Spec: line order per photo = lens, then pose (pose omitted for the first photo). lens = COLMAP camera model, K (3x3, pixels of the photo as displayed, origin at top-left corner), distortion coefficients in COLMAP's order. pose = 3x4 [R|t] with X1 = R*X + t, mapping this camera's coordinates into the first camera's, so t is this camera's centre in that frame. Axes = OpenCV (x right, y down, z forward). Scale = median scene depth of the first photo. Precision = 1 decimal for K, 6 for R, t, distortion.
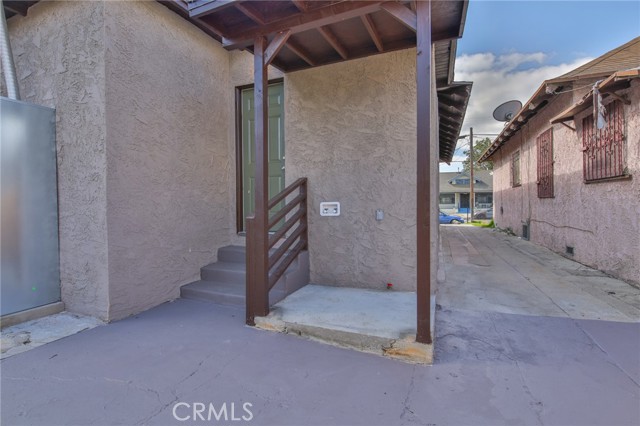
lens RADIAL K [[292.7, 0, 320.4], [0, 292.7, 207.6], [0, 0, 1]] dist [-0.003136, -0.001344]
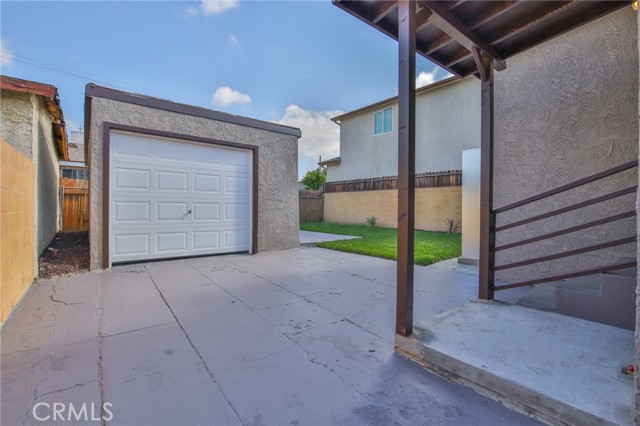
lens RADIAL K [[292.7, 0, 320.0], [0, 292.7, 208.2], [0, 0, 1]] dist [-0.003136, -0.001344]
pose [[-0.483599, 0.005939, -0.875269, 1.142383], [-0.014990, 0.999774, 0.015065, 0.007545], [0.875161, 0.020405, -0.483401, 1.013589]]
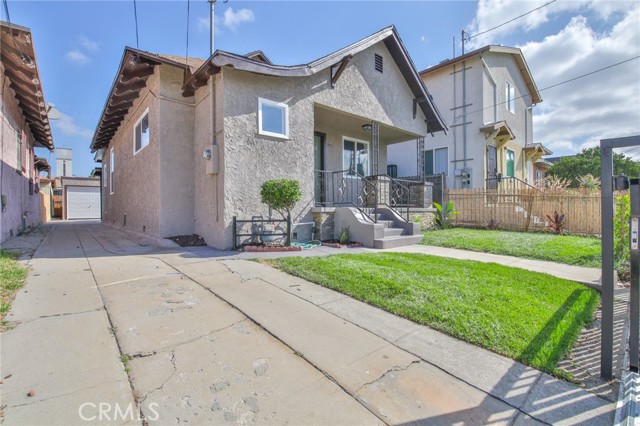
lens RADIAL K [[292.7, 0, 319.1], [0, 292.7, 211.0], [0, 0, 1]] dist [-0.003136, -0.001344]
pose [[-0.433690, 0.017077, -0.900900, 1.937956], [0.002857, 0.999841, 0.017578, 0.024261], [0.901058, 0.005050, -0.433670, 2.895896]]
